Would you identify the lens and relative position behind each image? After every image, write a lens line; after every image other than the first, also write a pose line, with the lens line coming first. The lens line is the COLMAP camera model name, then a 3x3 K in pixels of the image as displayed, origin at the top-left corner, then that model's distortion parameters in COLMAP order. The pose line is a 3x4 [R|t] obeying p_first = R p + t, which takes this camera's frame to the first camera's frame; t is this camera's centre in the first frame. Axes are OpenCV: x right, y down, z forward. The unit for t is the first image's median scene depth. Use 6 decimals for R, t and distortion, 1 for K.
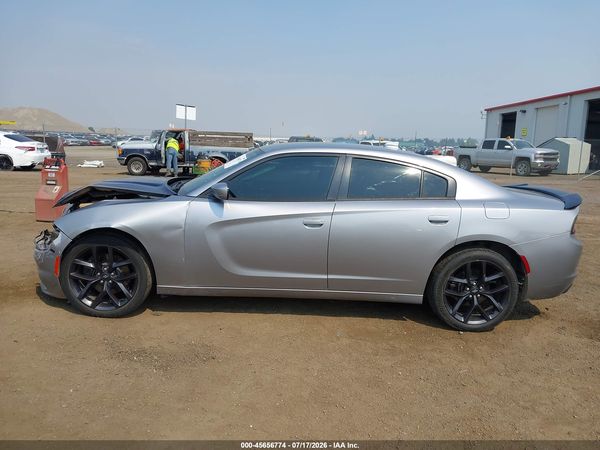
lens RADIAL K [[489.4, 0, 300.8], [0, 489.4, 207.4], [0, 0, 1]] dist [0.016793, -0.004282]
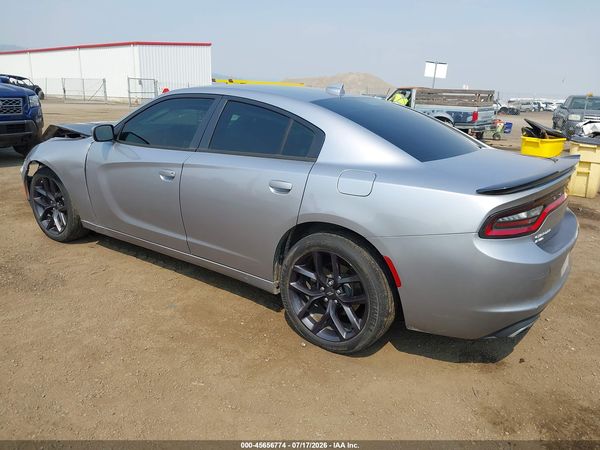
lens RADIAL K [[489.4, 0, 300.8], [0, 489.4, 207.4], [0, 0, 1]] dist [0.016793, -0.004282]
pose [[0.804850, 0.132151, -0.578578, 0.168767], [-0.090214, 0.990807, 0.100811, -0.004493], [0.586581, -0.028941, 0.809373, 0.098161]]
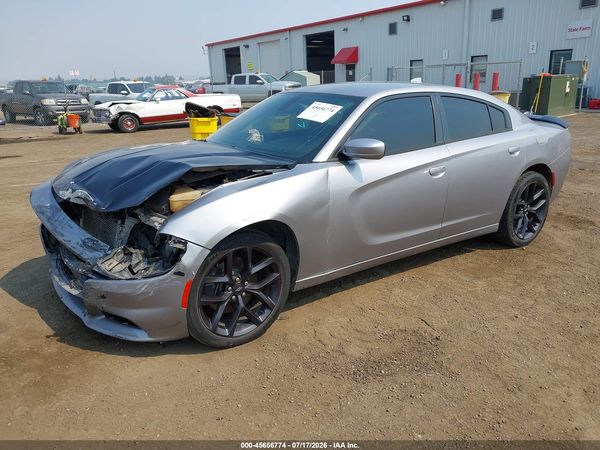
lens RADIAL K [[479.0, 0, 300.2], [0, 479.0, 232.7], [0, 0, 1]] dist [-0.004181, -0.004016]
pose [[0.815554, -0.217399, 0.536292, -0.159712], [0.119802, 0.970102, 0.211069, -0.017789], [-0.566144, -0.107890, 0.817215, 0.091551]]
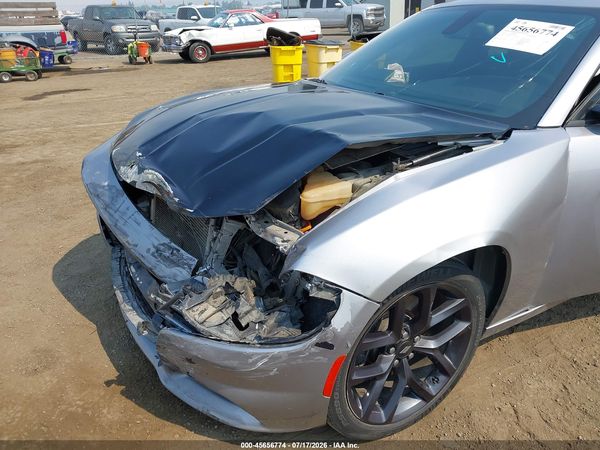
lens RADIAL K [[470.1, 0, 292.9], [0, 470.1, 238.6], [0, 0, 1]] dist [0.003060, -0.010753]
pose [[0.890577, -0.248320, 0.381065, -0.144853], [0.114822, 0.933421, 0.339914, -0.023034], [-0.440101, -0.258965, 0.859795, 0.167906]]
